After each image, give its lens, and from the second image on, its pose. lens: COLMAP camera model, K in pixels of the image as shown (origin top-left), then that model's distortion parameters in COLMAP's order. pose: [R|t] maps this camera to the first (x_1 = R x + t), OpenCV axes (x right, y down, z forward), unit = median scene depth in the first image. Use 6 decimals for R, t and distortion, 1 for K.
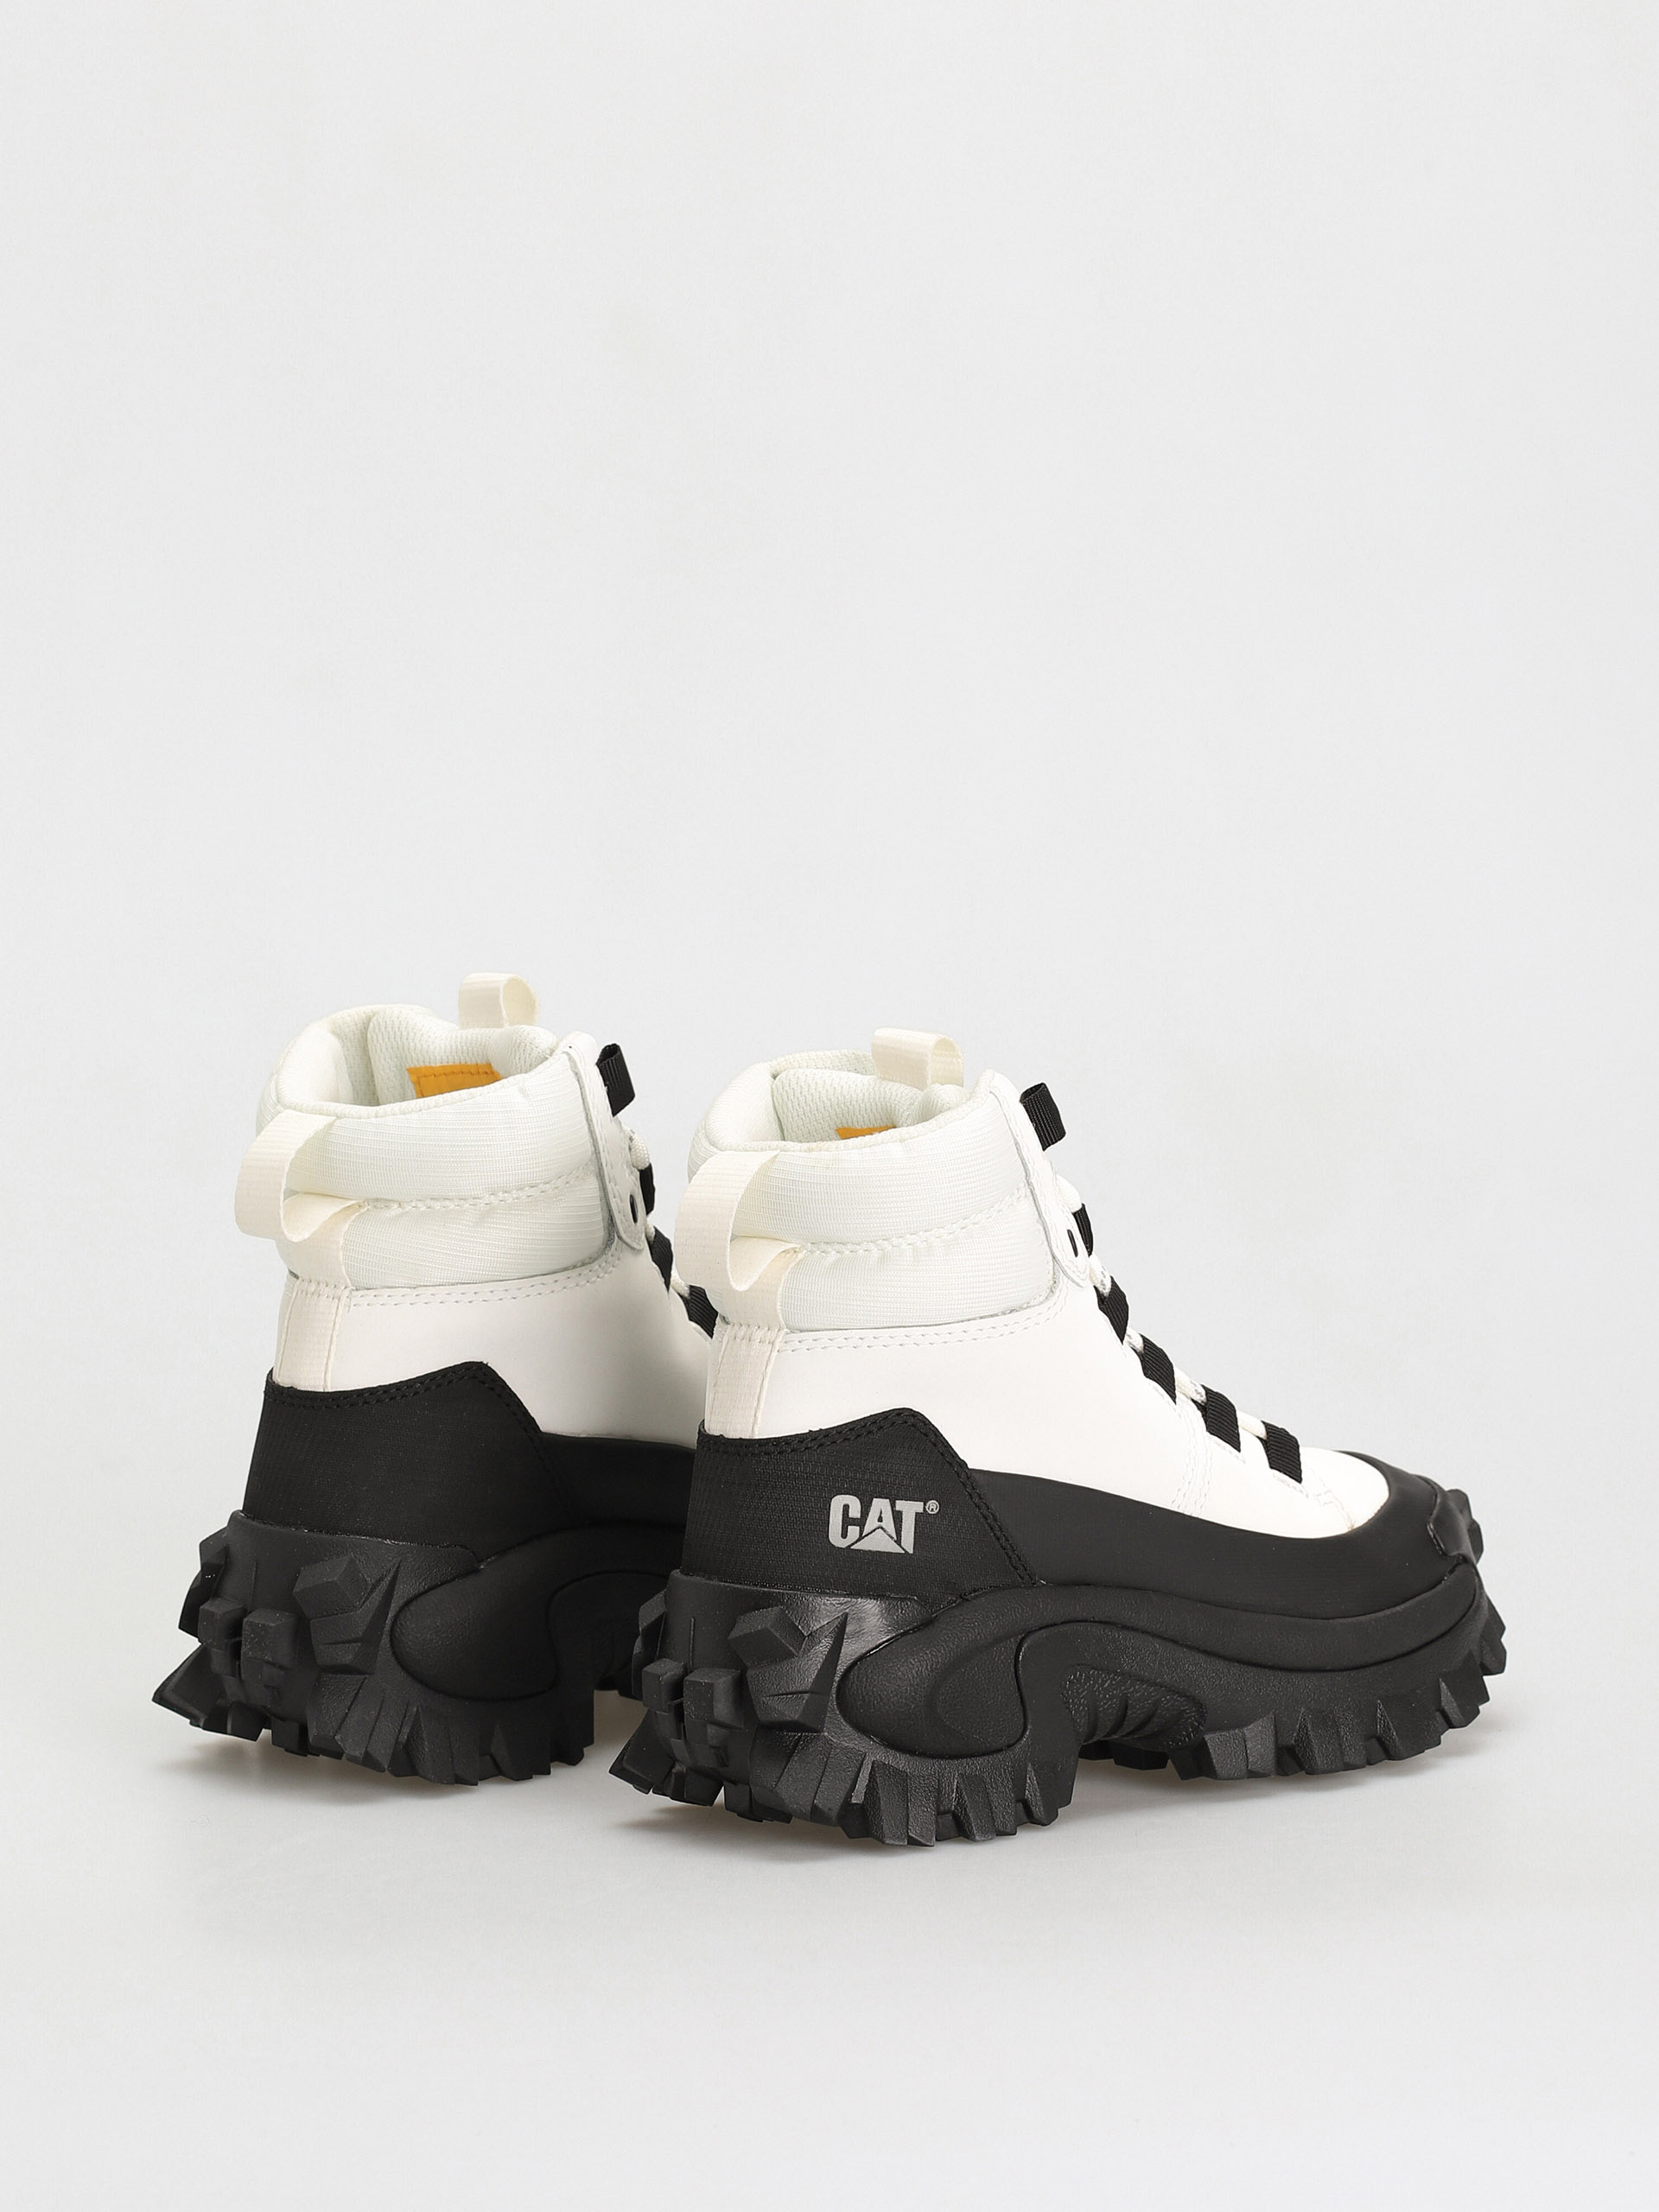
lens RADIAL K [[6429.3, 0, 821.4], [0, 6429.3, 1099.2], [0, 0, 1]] dist [-0.064811, 0.000000]
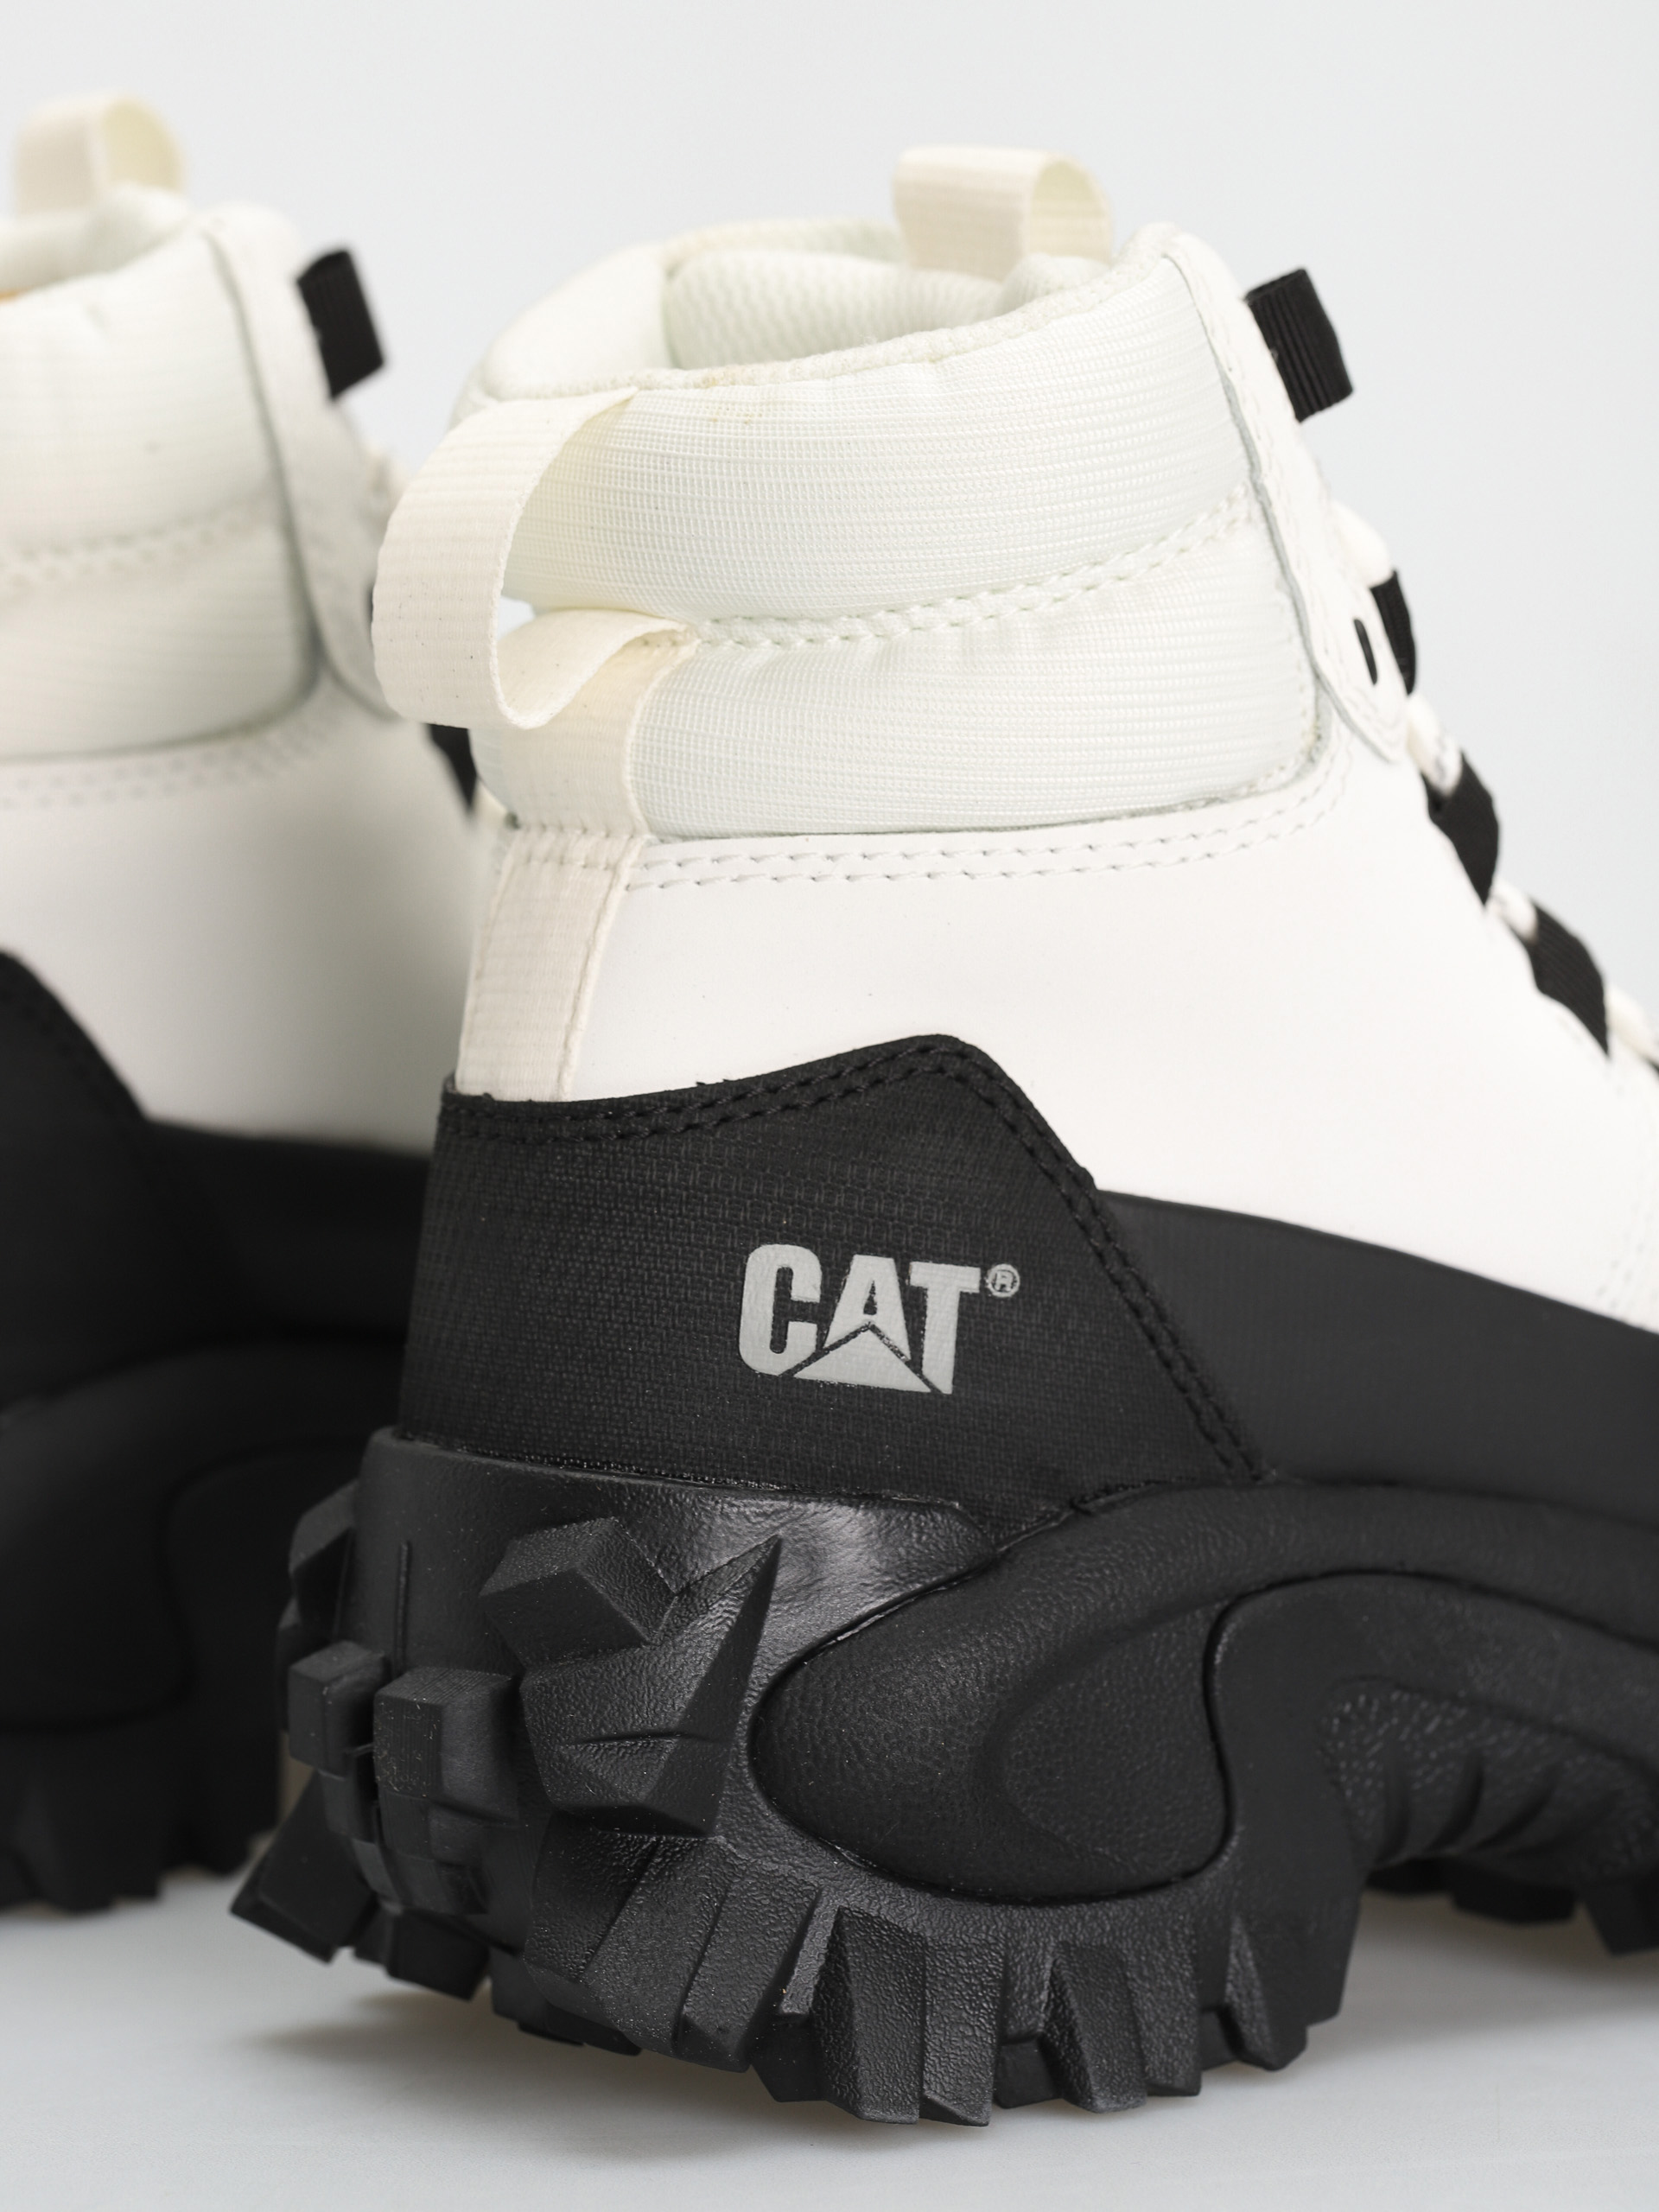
lens RADIAL K [[6429.3, 0, 836.5], [0, 6429.3, 1119.4], [0, 0, 1]] dist [-0.064811, 0.000000]
pose [[0.998029, 0.016249, -0.060614, 0.030948], [-0.015865, 0.999851, 0.006824, 0.050420], [0.060716, -0.005849, 0.998138, 0.592748]]
